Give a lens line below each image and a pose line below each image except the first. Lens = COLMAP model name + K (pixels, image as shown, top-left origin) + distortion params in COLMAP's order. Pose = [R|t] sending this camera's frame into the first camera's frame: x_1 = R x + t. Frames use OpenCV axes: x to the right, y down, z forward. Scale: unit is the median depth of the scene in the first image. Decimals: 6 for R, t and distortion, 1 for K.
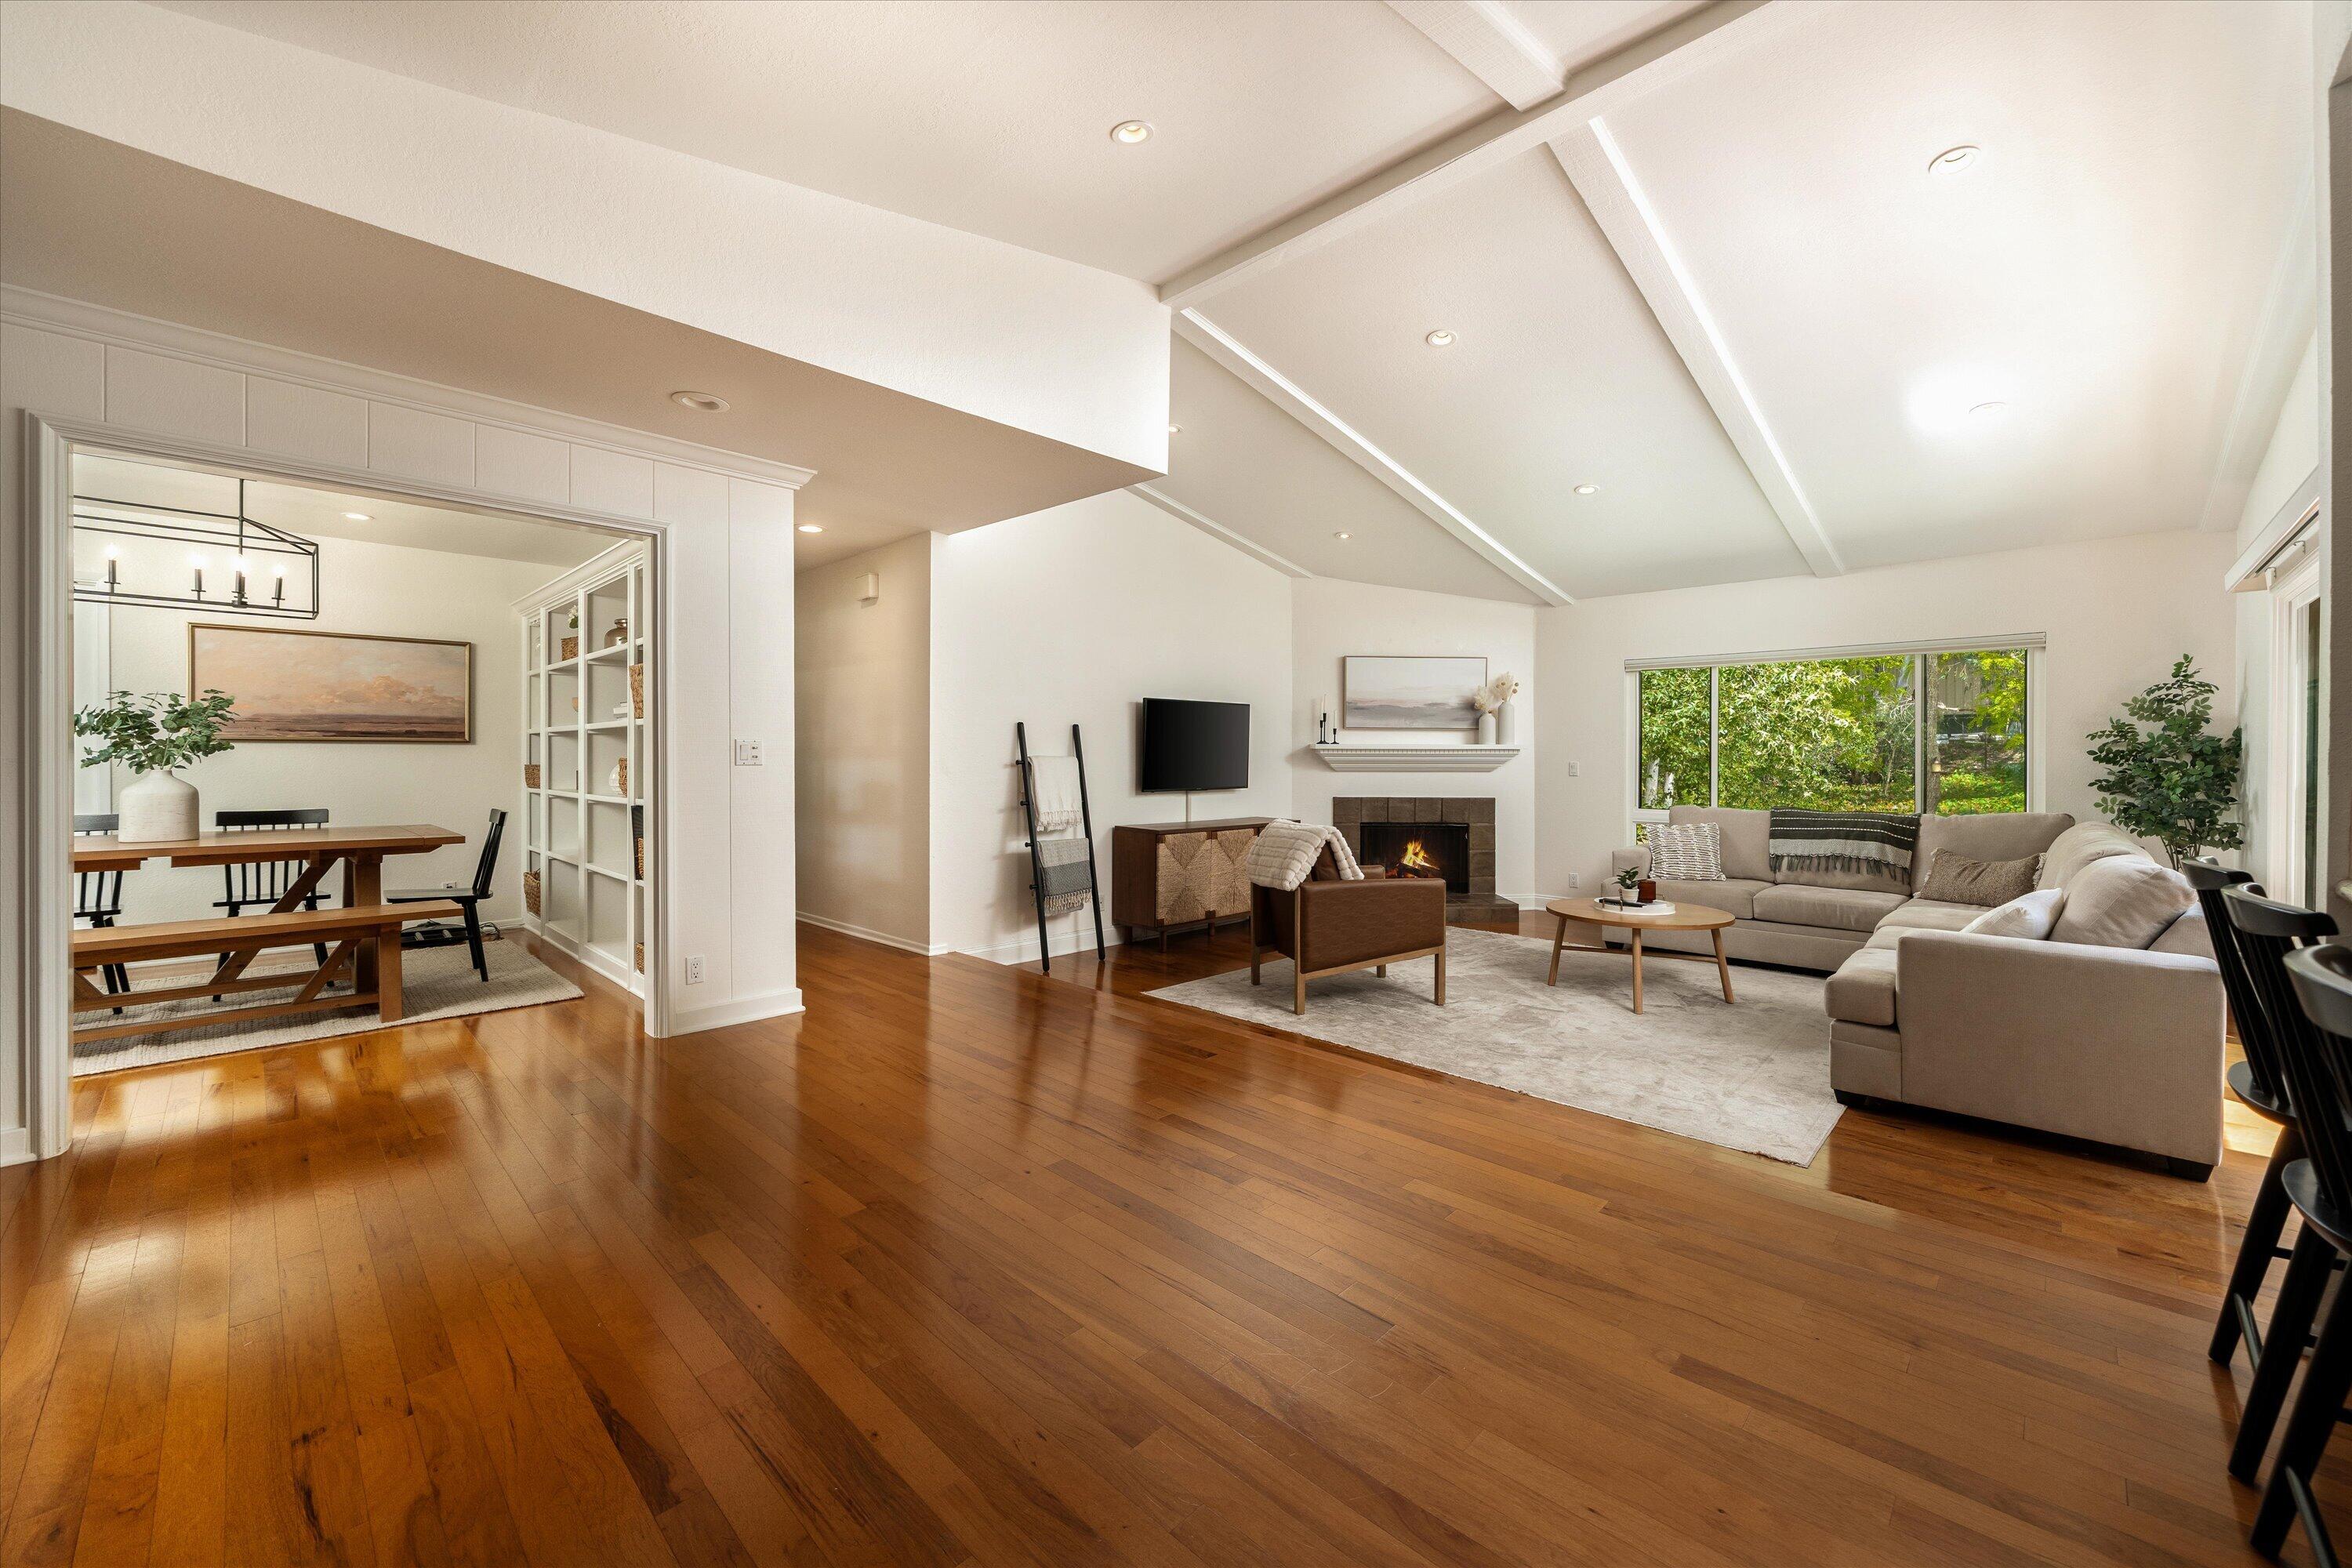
lens RADIAL K [[904.3, 0, 1178.0], [0, 904.3, 758.0], [0, 0, 1]] dist [-0.000576, -0.000025]
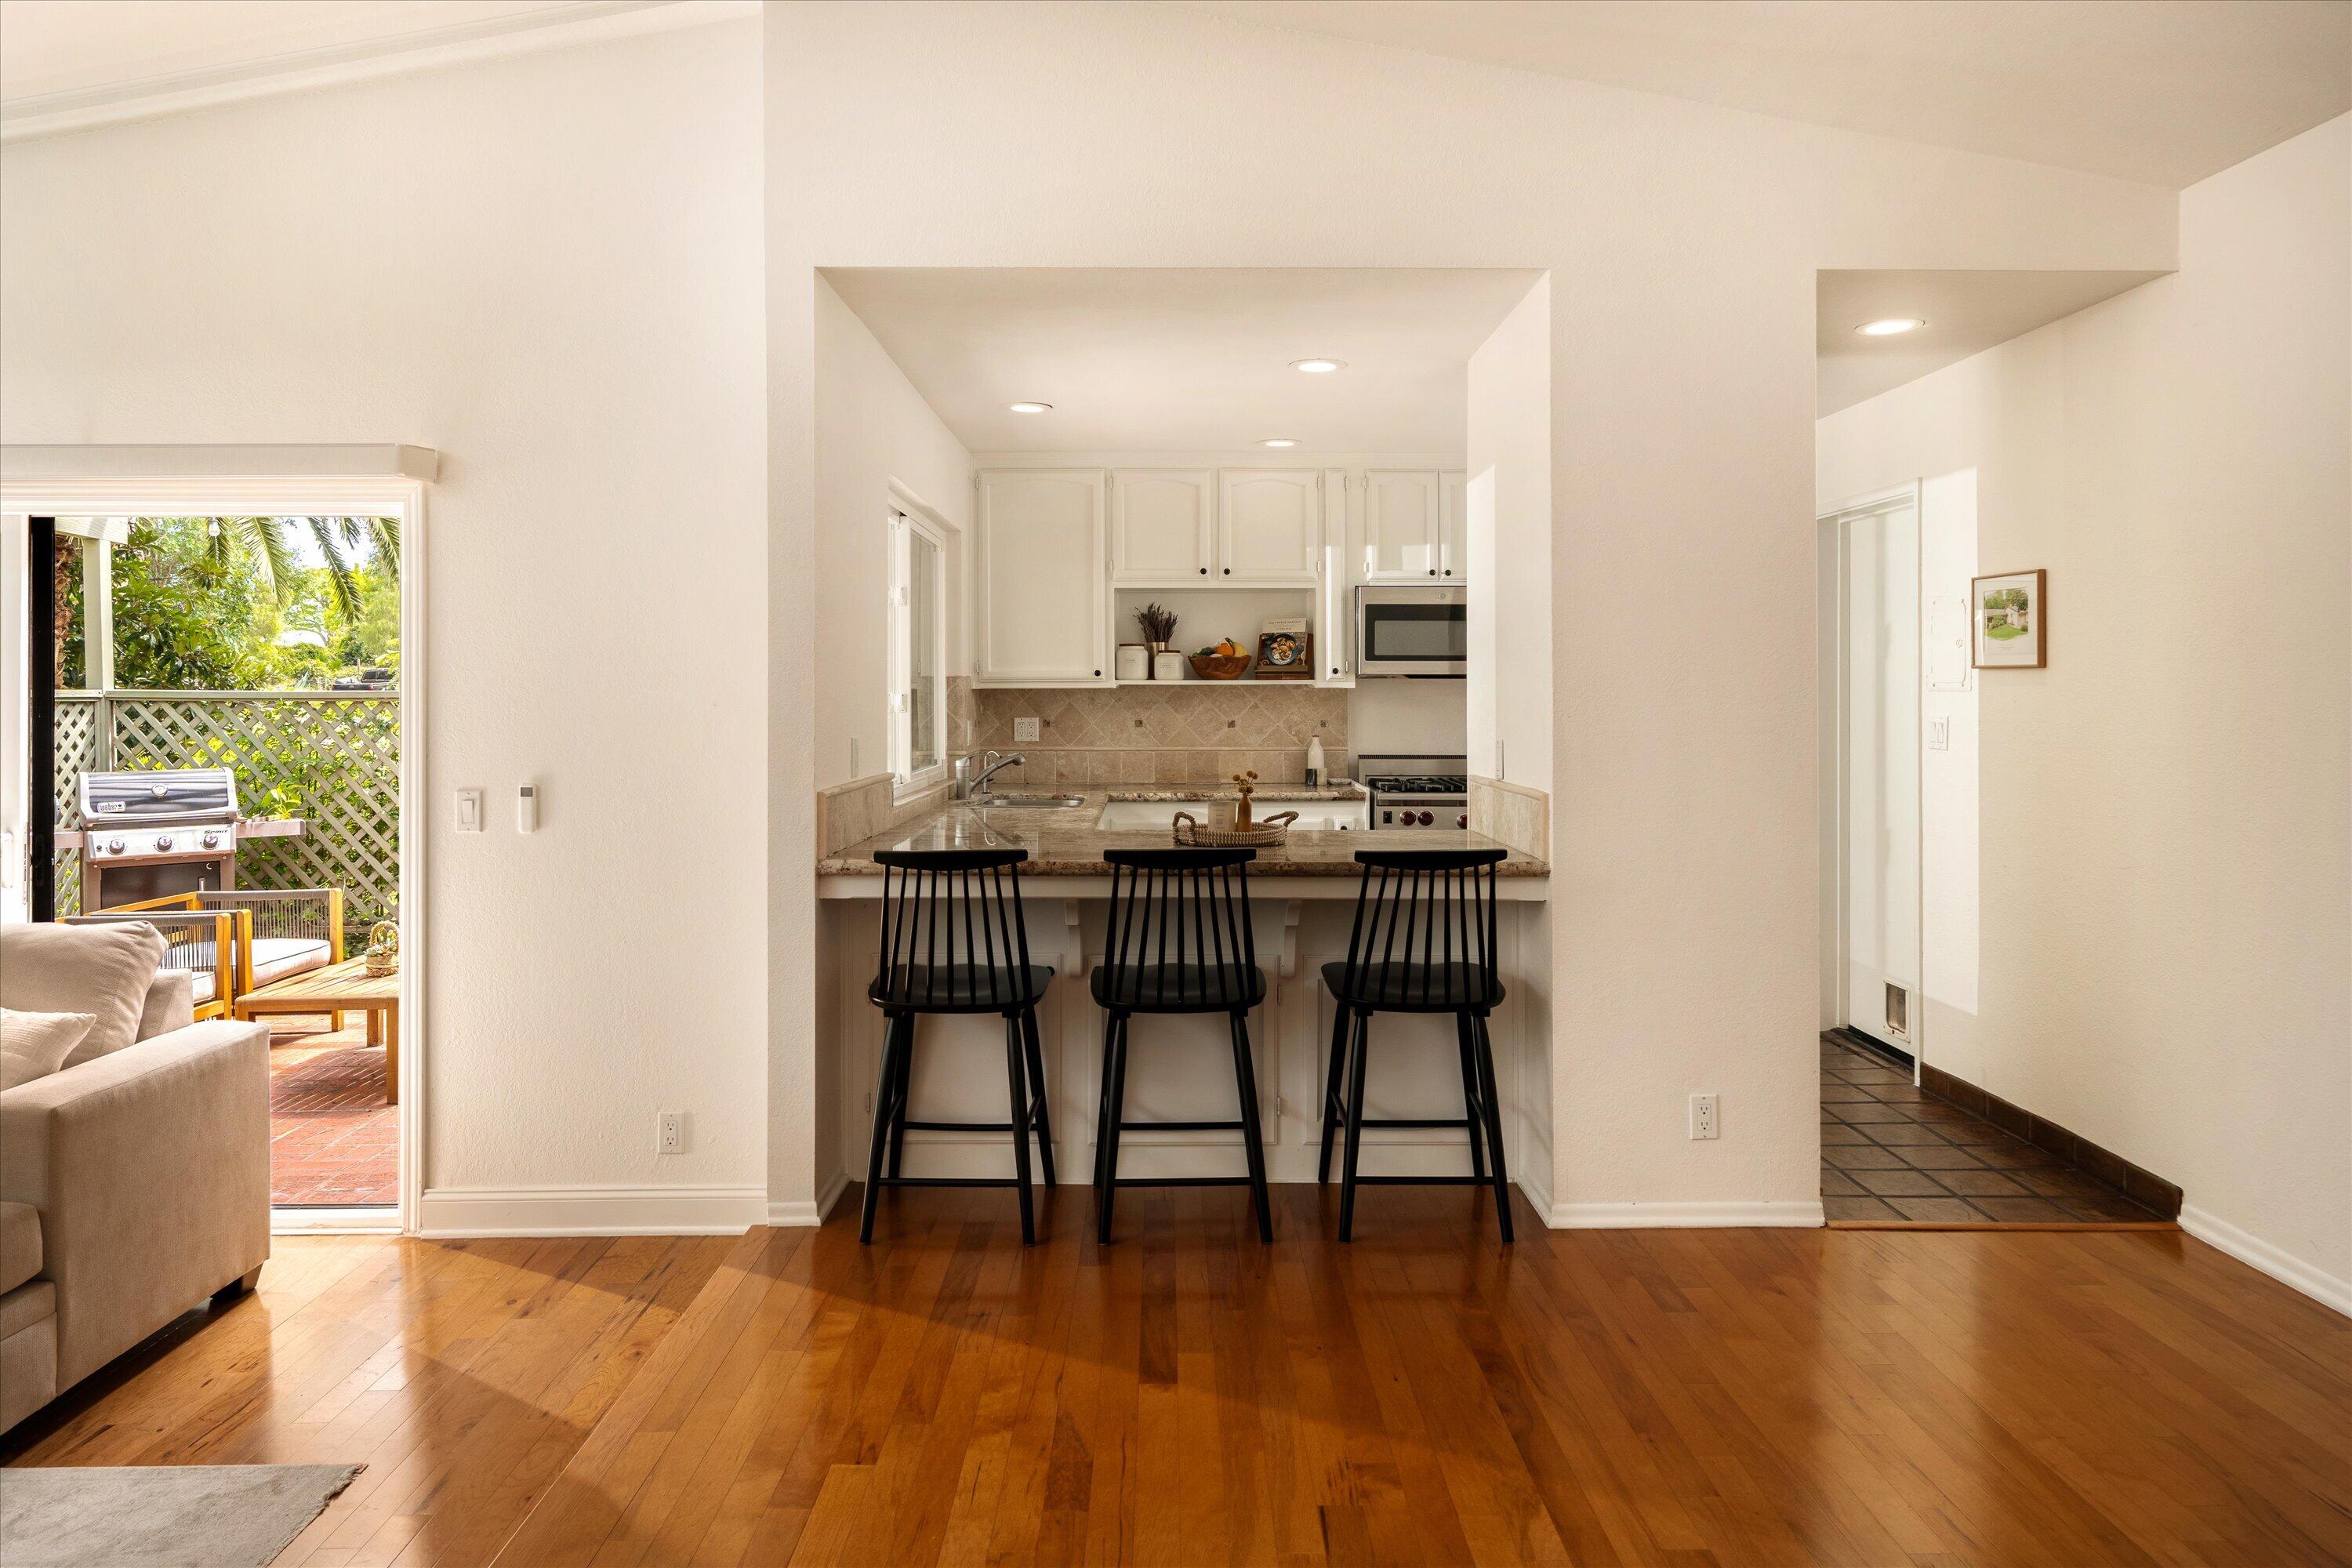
lens RADIAL K [[1534.1, 0, 1179.3], [0, 1534.1, 726.1], [0, 0, 1]] dist [0.002387, -0.000484]
pose [[-0.704933, -0.018514, 0.709032, -0.173813], [-0.000940, 0.999683, 0.025169, -0.031315], [-0.709273, 0.017076, -0.704727, 0.549096]]
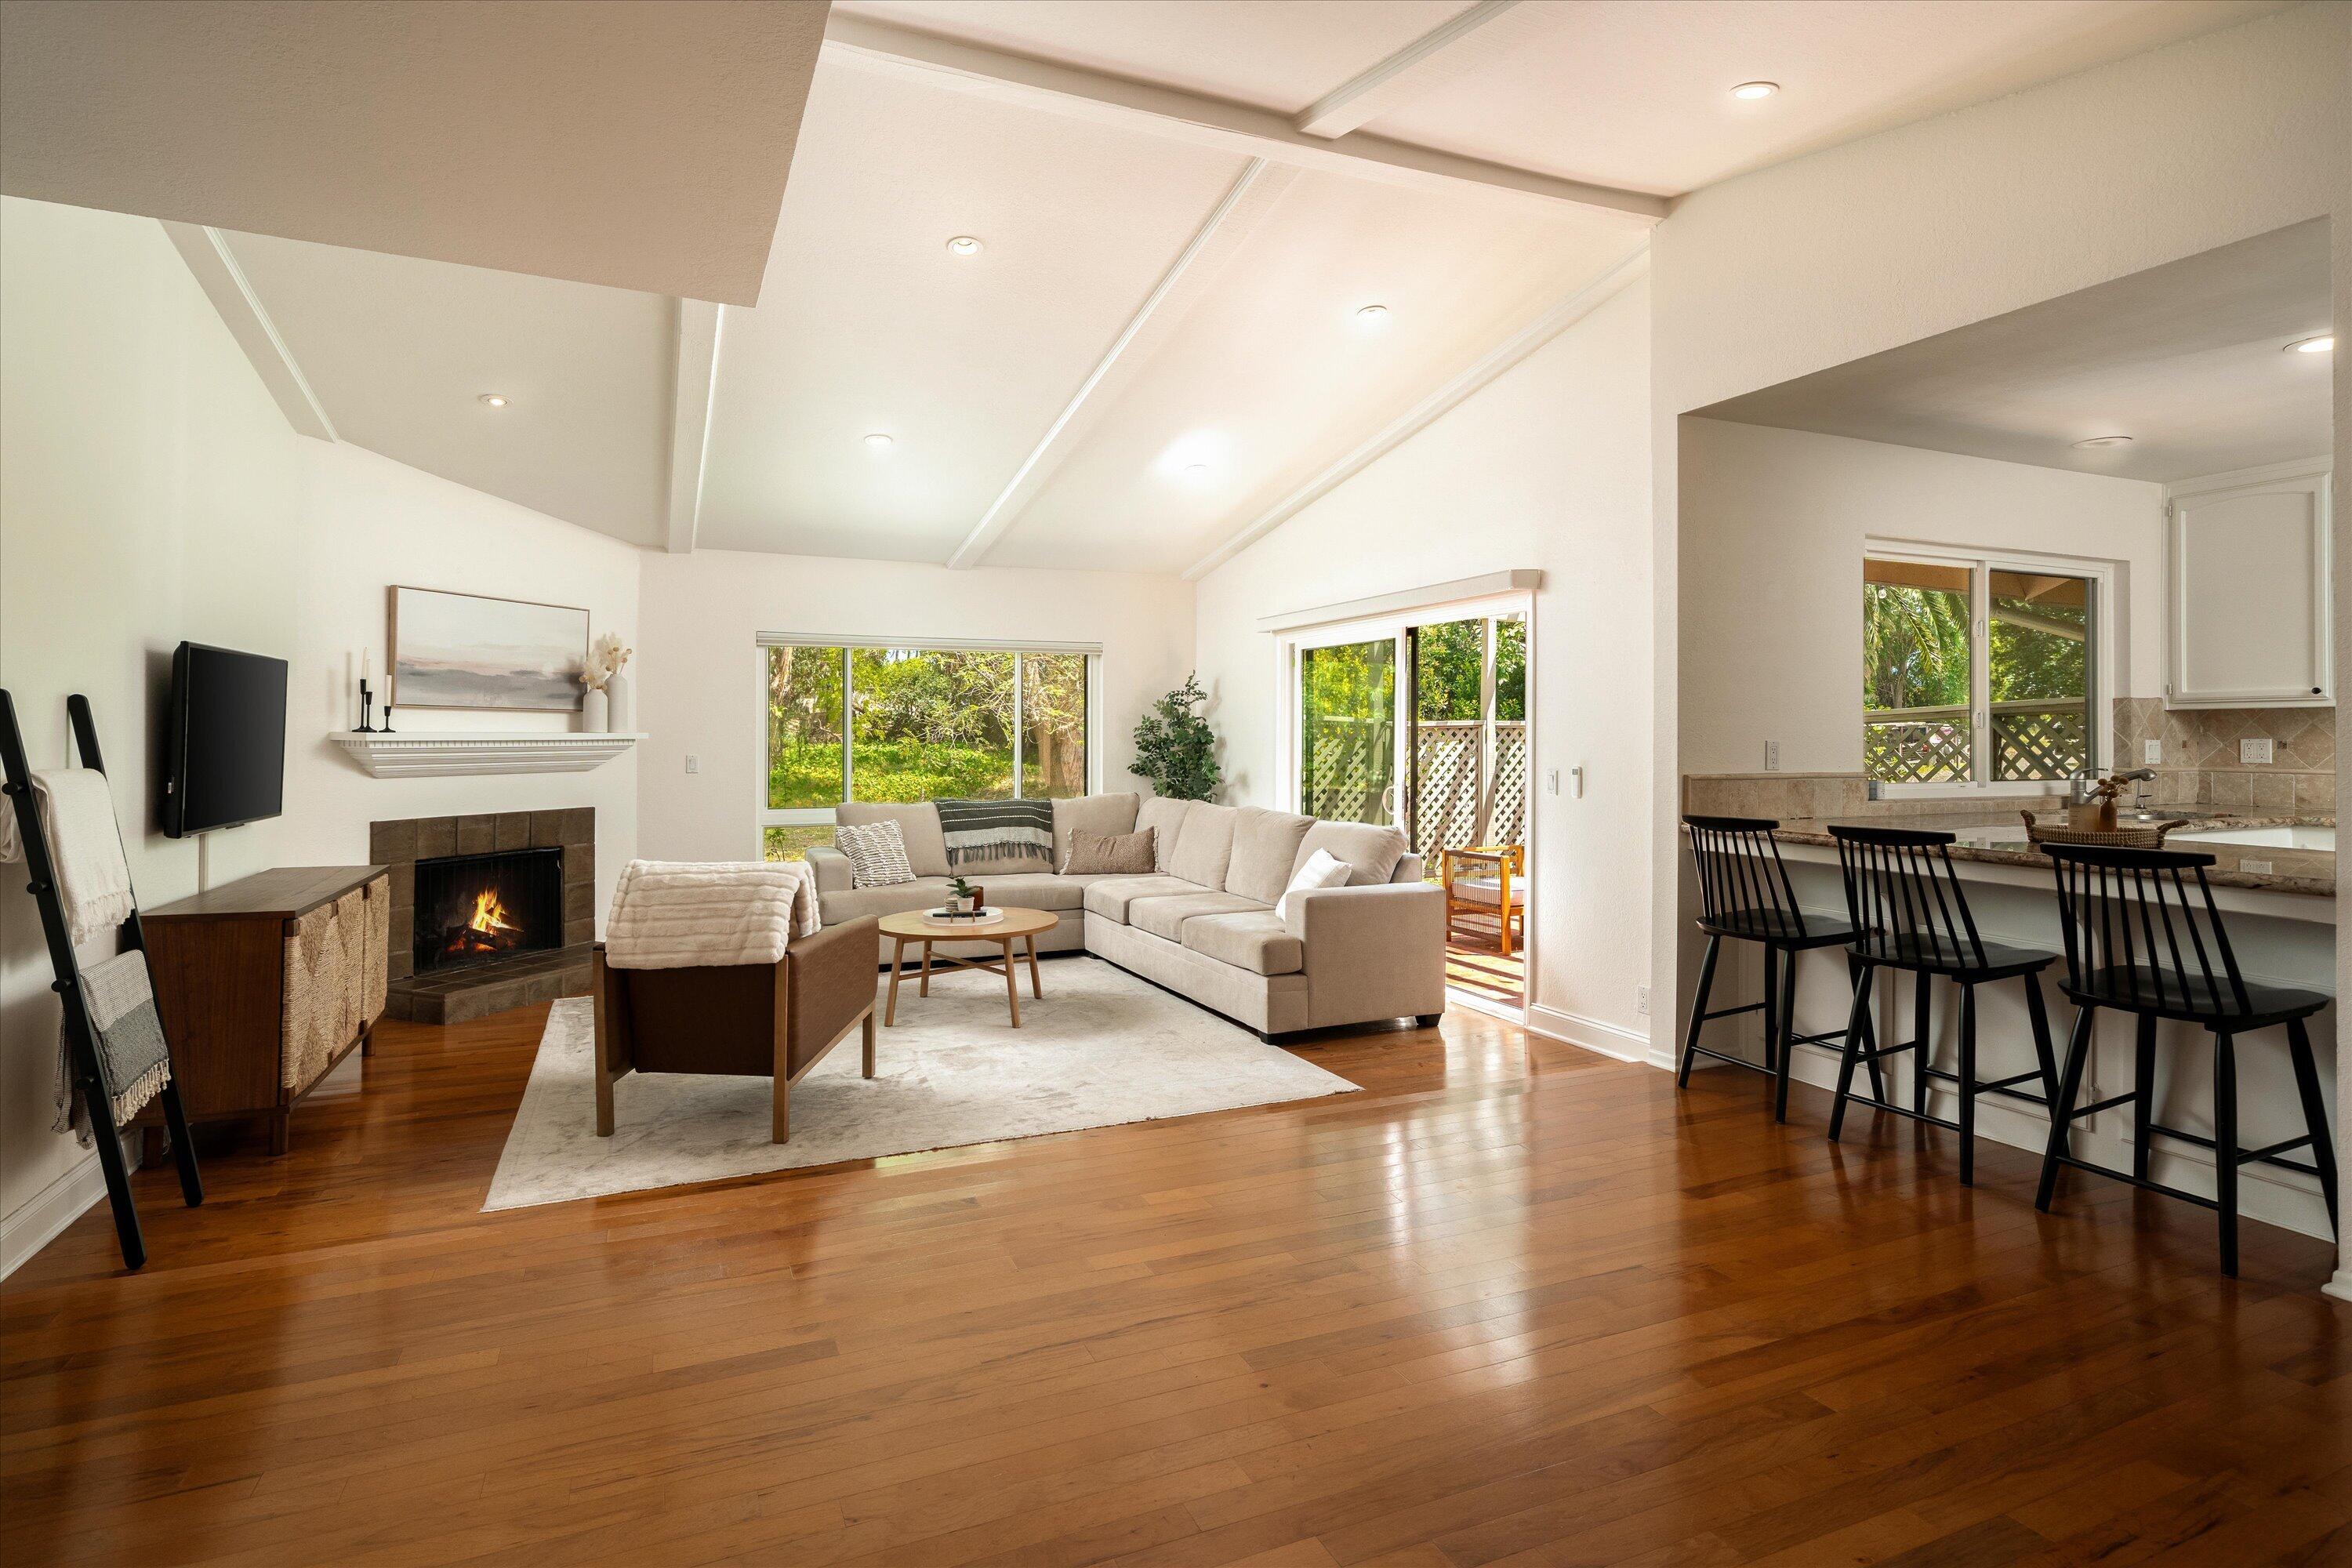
lens RADIAL K [[1182.3, 0, 1131.9], [0, 1182.3, 724.7], [0, 0, 1]] dist [0.002848, 0.000160]
pose [[0.396643, 0.004640, 0.917961, -0.380550], [0.001253, 0.999984, -0.005596, -0.016835], [-0.917972, 0.003370, 0.396631, 0.265728]]
